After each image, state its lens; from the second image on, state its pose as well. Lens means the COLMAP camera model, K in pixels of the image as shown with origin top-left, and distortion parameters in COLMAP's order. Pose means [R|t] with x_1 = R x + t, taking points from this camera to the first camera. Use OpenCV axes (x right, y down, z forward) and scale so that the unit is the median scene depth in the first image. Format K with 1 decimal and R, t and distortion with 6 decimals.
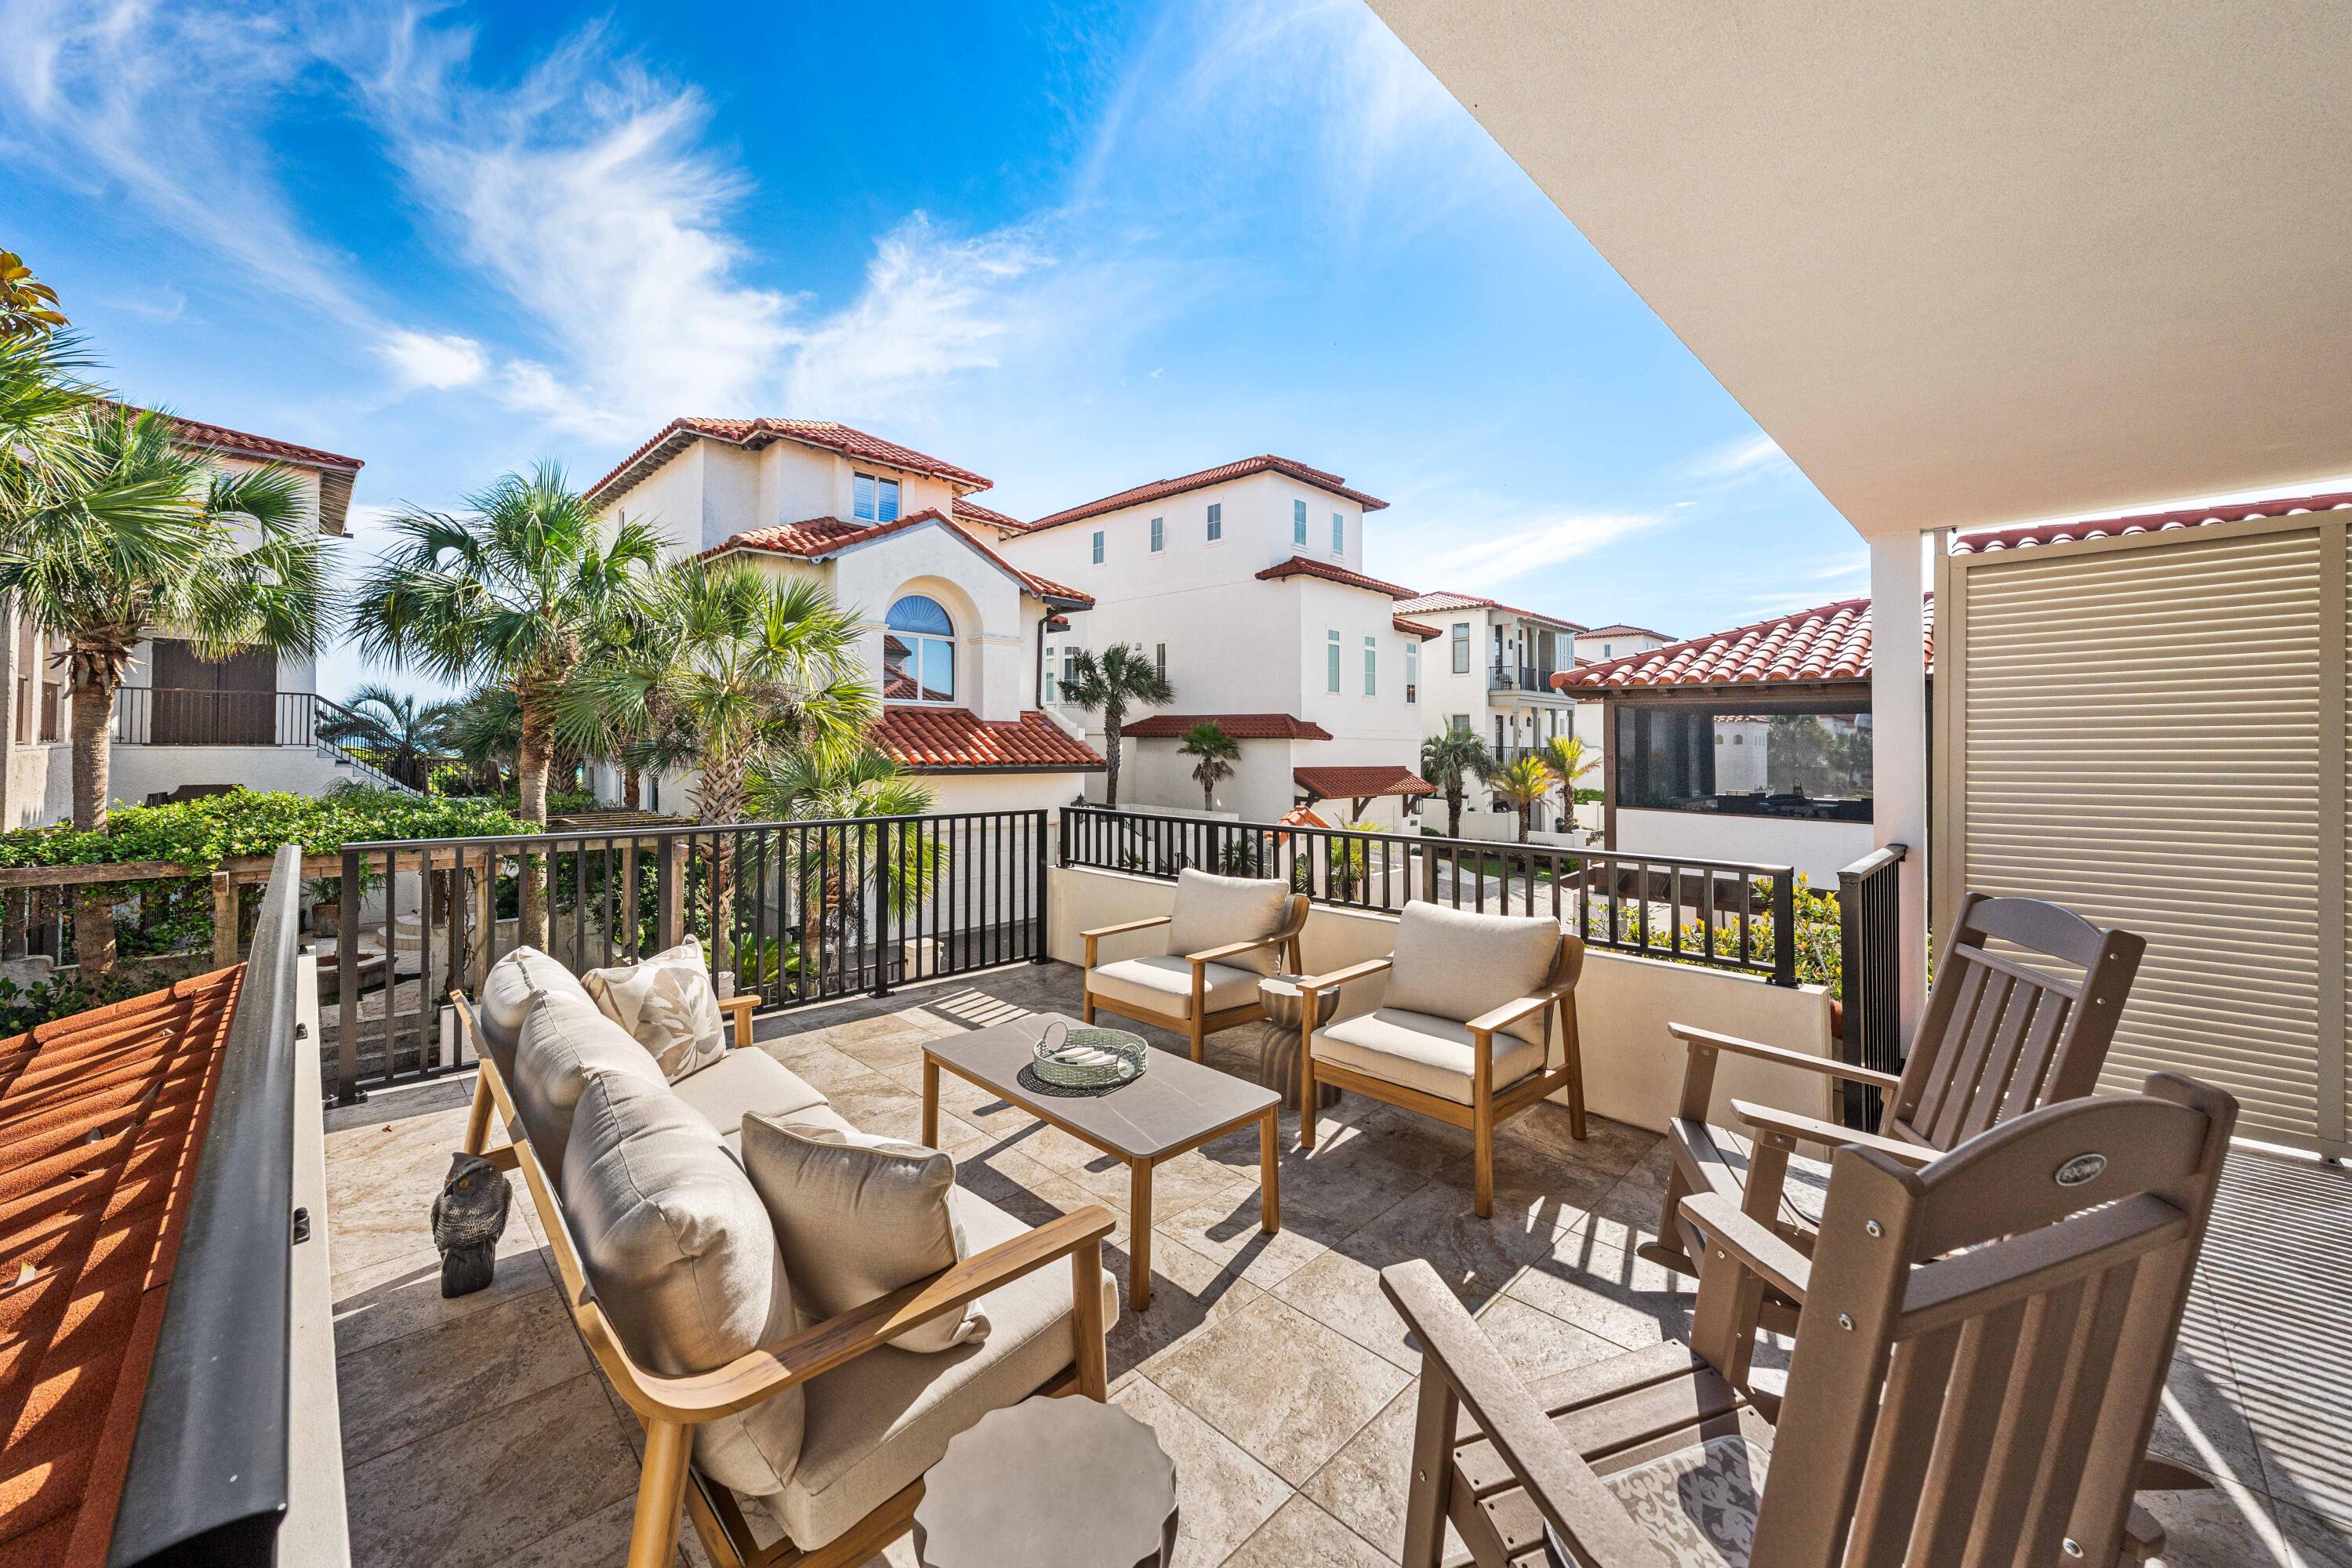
lens RADIAL K [[849.4, 0, 1171.7], [0, 849.4, 734.3], [0, 0, 1]] dist [0.000484, 0.000068]
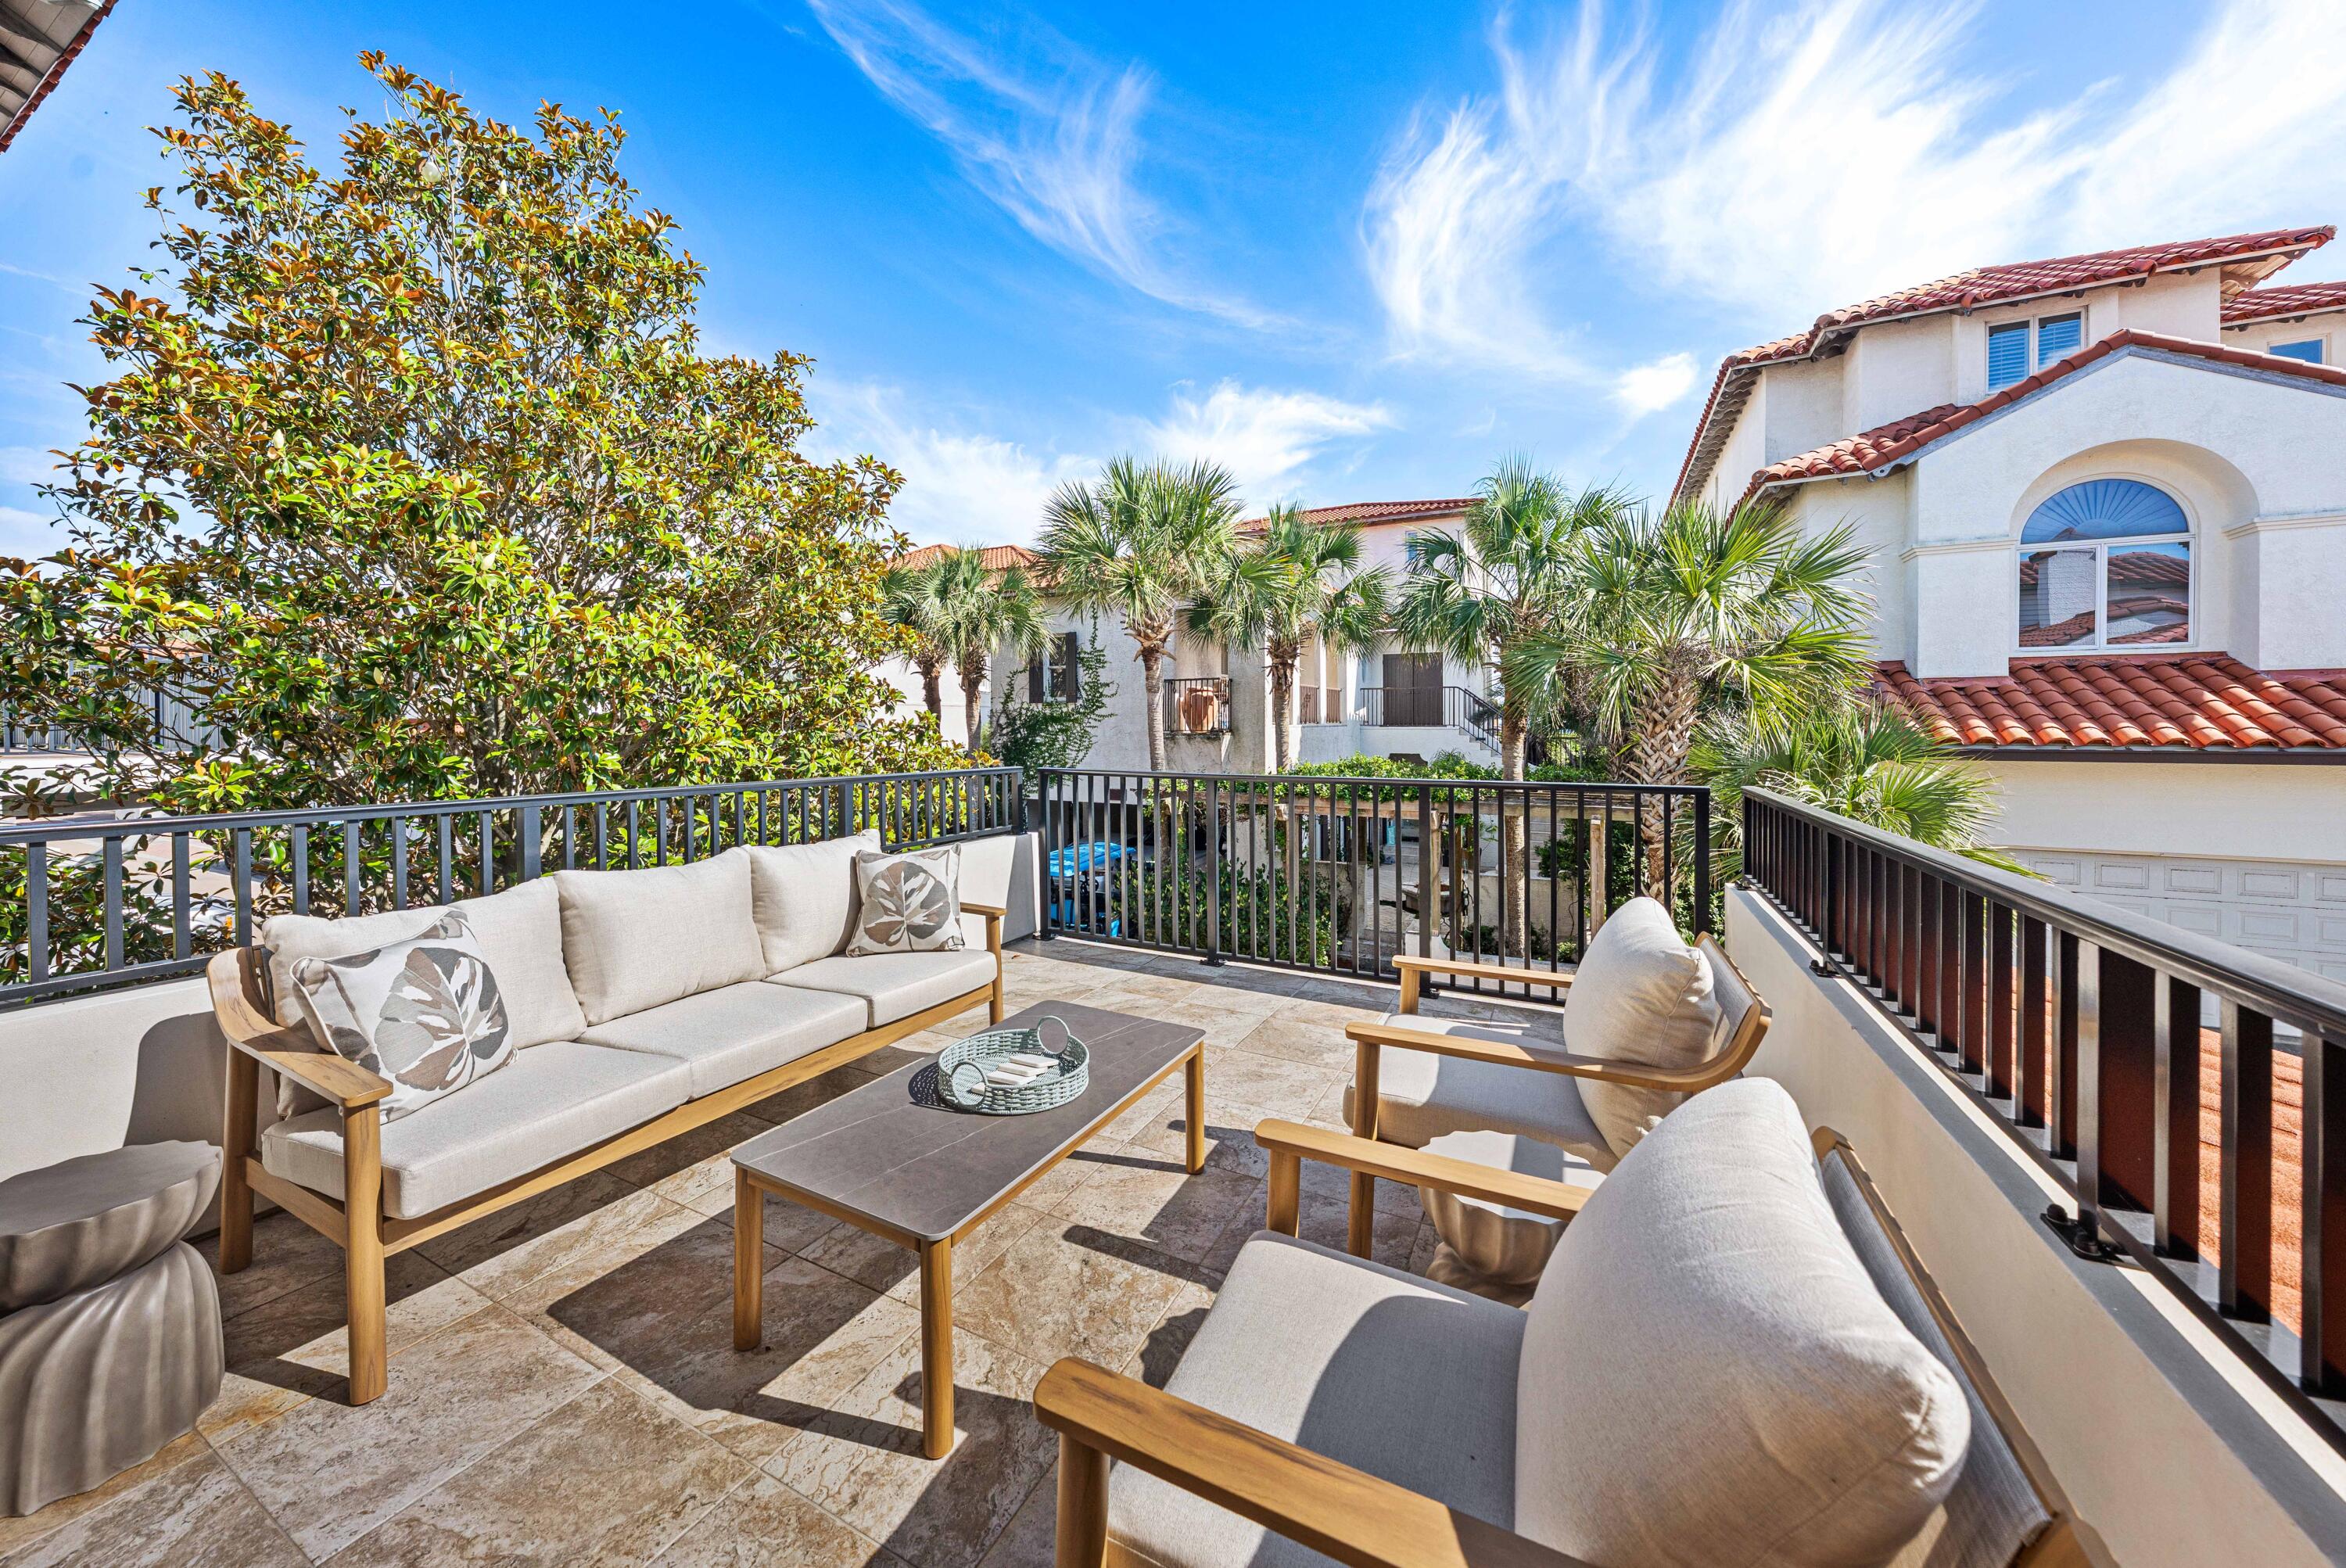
lens RADIAL K [[849.7, 0, 1131.6], [0, 849.7, 741.0], [0, 0, 1]] dist [0.002029, -0.000021]
pose [[0.306080, 0.007591, -0.951976, 0.093478], [0.016682, 0.999772, 0.013335, 0.011581], [0.951860, -0.019963, 0.305883, 0.125285]]
